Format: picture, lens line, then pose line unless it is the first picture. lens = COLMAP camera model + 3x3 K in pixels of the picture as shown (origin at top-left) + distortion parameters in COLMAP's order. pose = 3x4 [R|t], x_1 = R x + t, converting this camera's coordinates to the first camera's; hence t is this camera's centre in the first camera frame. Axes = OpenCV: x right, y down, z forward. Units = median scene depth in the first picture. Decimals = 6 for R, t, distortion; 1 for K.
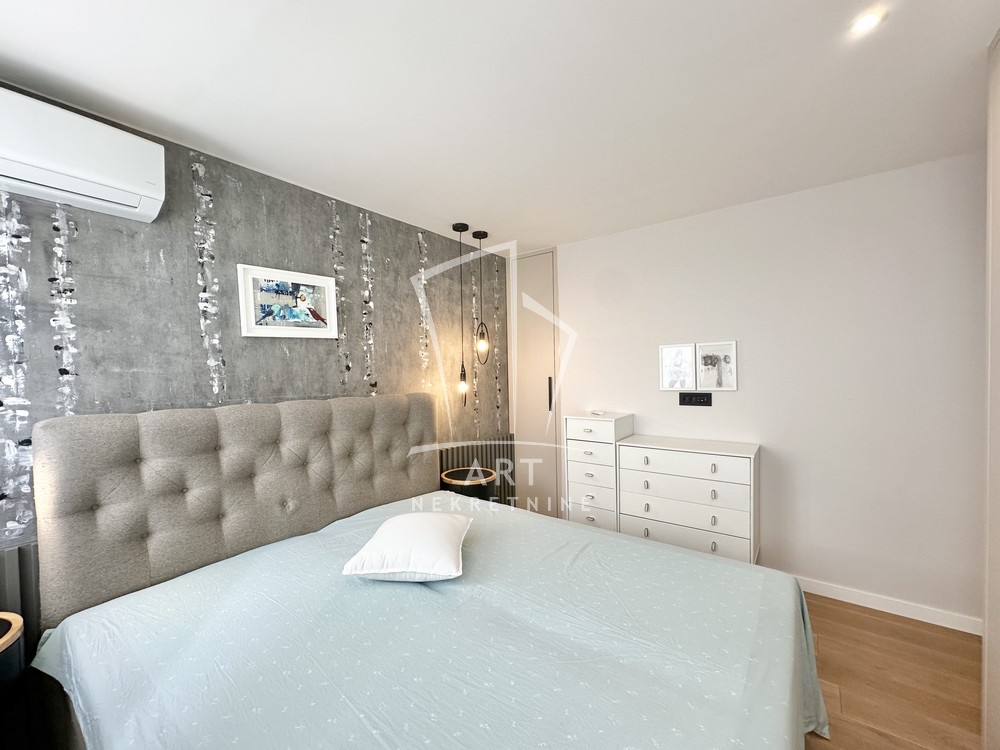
lens RADIAL K [[399.0, 0, 491.9], [0, 399.0, 384.4], [0, 0, 1]] dist [0.002602, -0.000600]
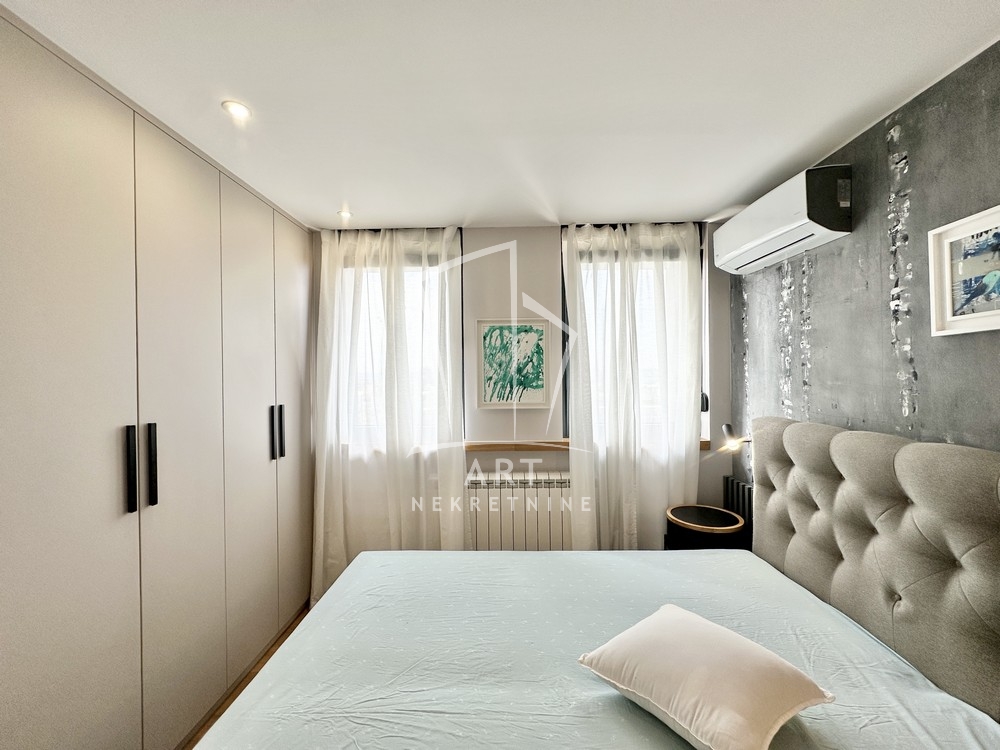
lens RADIAL K [[399.0, 0, 504.0], [0, 399.0, 374.0], [0, 0, 1]] dist [0.002602, -0.000600]
pose [[-0.788137, 0.028904, -0.614821, 0.349467], [0.007223, 0.999262, 0.037719, -0.085650], [0.615457, 0.025287, -0.787764, 1.046803]]
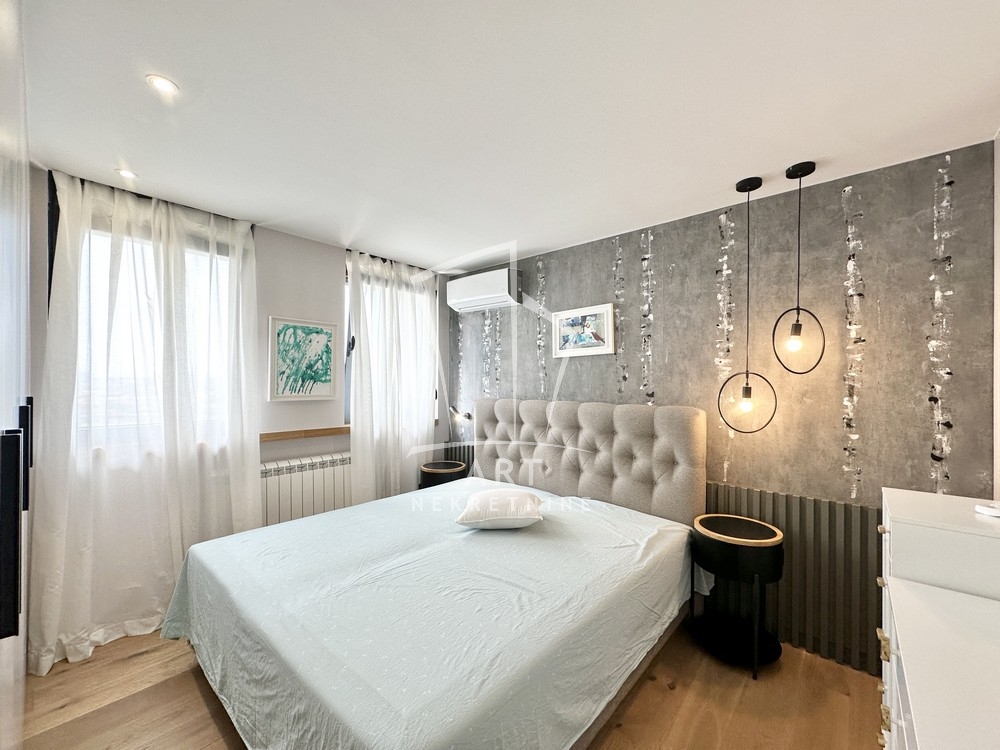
lens RADIAL K [[399.0, 0, 505.5], [0, 399.0, 384.2], [0, 0, 1]] dist [0.002602, -0.000600]
pose [[-0.034647, 0.027298, -0.999027, 0.935226], [-0.036788, 0.998915, 0.028571, -0.052686], [0.998722, 0.037742, -0.033605, 0.836044]]
